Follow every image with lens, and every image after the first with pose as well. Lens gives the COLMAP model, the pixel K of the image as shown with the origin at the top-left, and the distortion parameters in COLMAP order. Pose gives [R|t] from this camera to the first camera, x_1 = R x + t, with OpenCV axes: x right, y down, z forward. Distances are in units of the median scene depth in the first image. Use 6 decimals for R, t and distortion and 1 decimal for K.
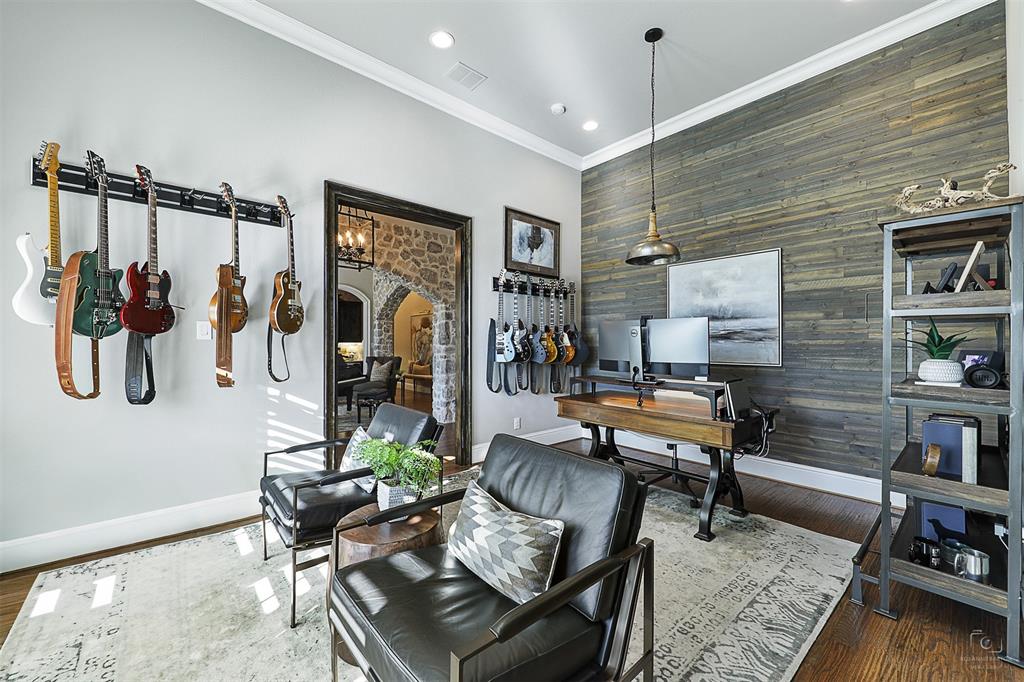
lens RADIAL K [[407.3, 0, 512.5], [0, 407.3, 342.4], [0, 0, 1]] dist [-0.000202, -0.000021]
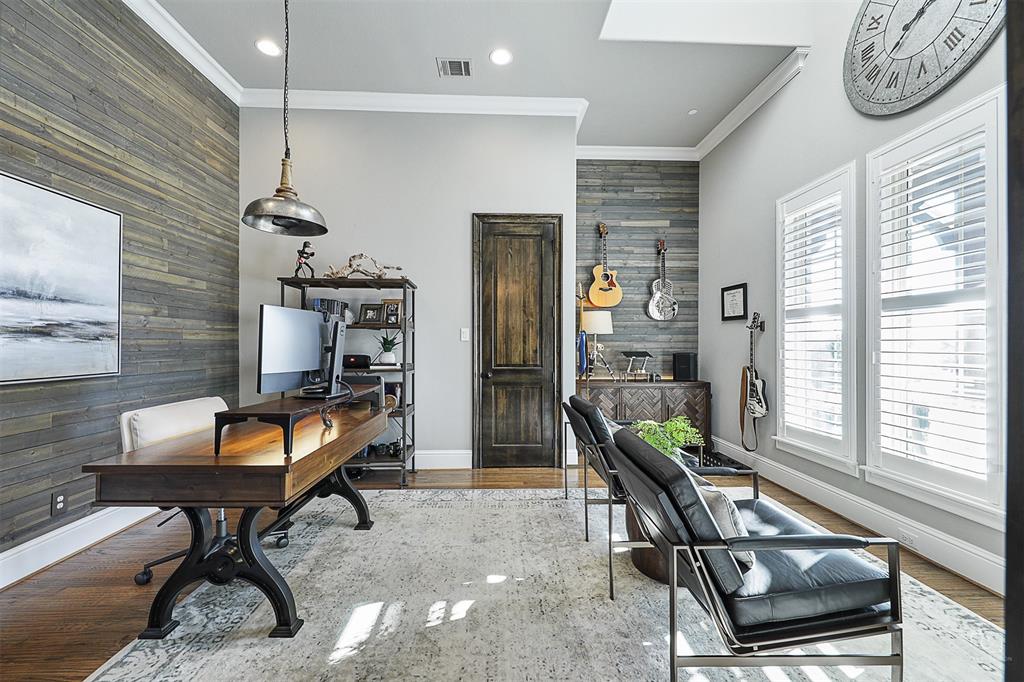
lens RADIAL K [[407.3, 0, 510.7], [0, 407.3, 342.2], [0, 0, 1]] dist [-0.000202, -0.000021]
pose [[-0.773979, 0.003032, 0.633204, -0.348109], [-0.001634, 0.999976, -0.006785, 0.003879], [-0.633209, -0.006286, -0.773955, 1.117461]]
